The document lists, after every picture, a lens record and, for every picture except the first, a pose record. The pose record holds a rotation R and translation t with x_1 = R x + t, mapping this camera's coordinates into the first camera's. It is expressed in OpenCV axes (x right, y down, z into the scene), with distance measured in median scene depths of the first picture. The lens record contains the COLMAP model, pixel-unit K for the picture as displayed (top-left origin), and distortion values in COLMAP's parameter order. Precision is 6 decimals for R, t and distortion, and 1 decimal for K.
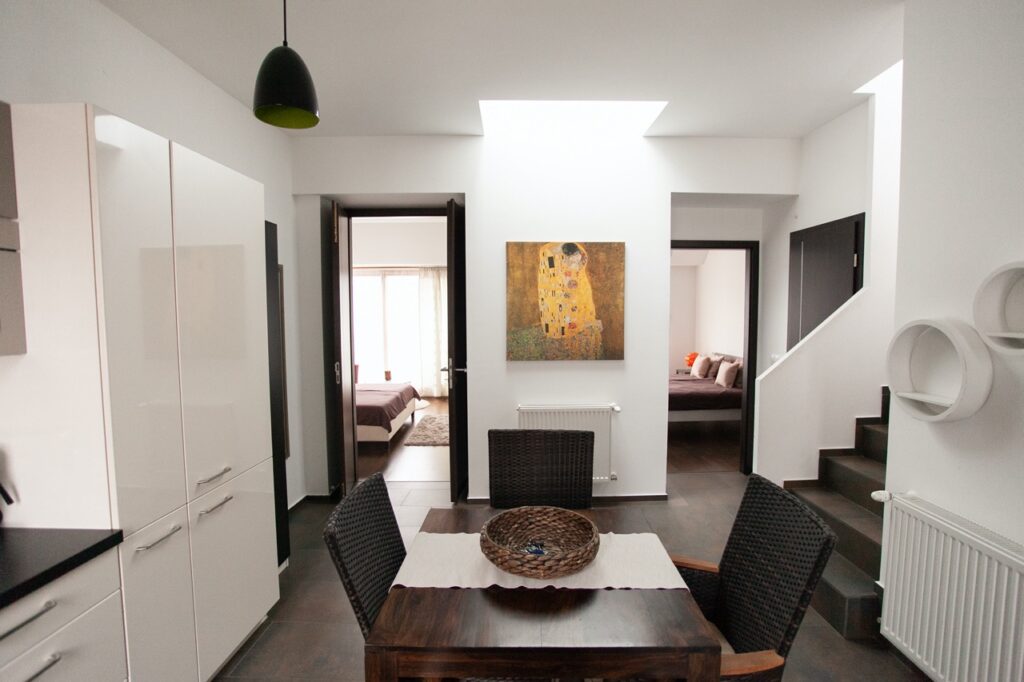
lens RADIAL K [[499.3, 0, 510.5], [0, 499.3, 341.0], [0, 0, 1]] dist [-0.022105, 0.000651]
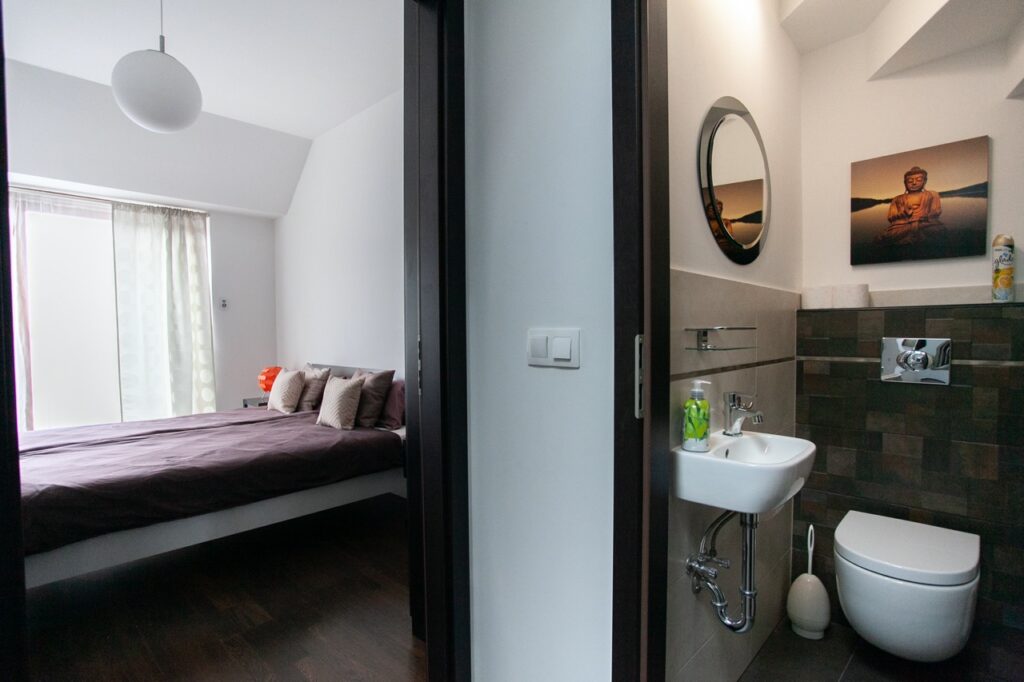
lens RADIAL K [[499.3, 0, 510.8], [0, 499.3, 343.4], [0, 0, 1]] dist [-0.022105, 0.000651]
pose [[0.705587, -0.021417, 0.708299, 0.185527], [0.046719, 0.998774, -0.016340, 0.022022], [-0.707081, 0.044620, 0.705723, 0.478121]]
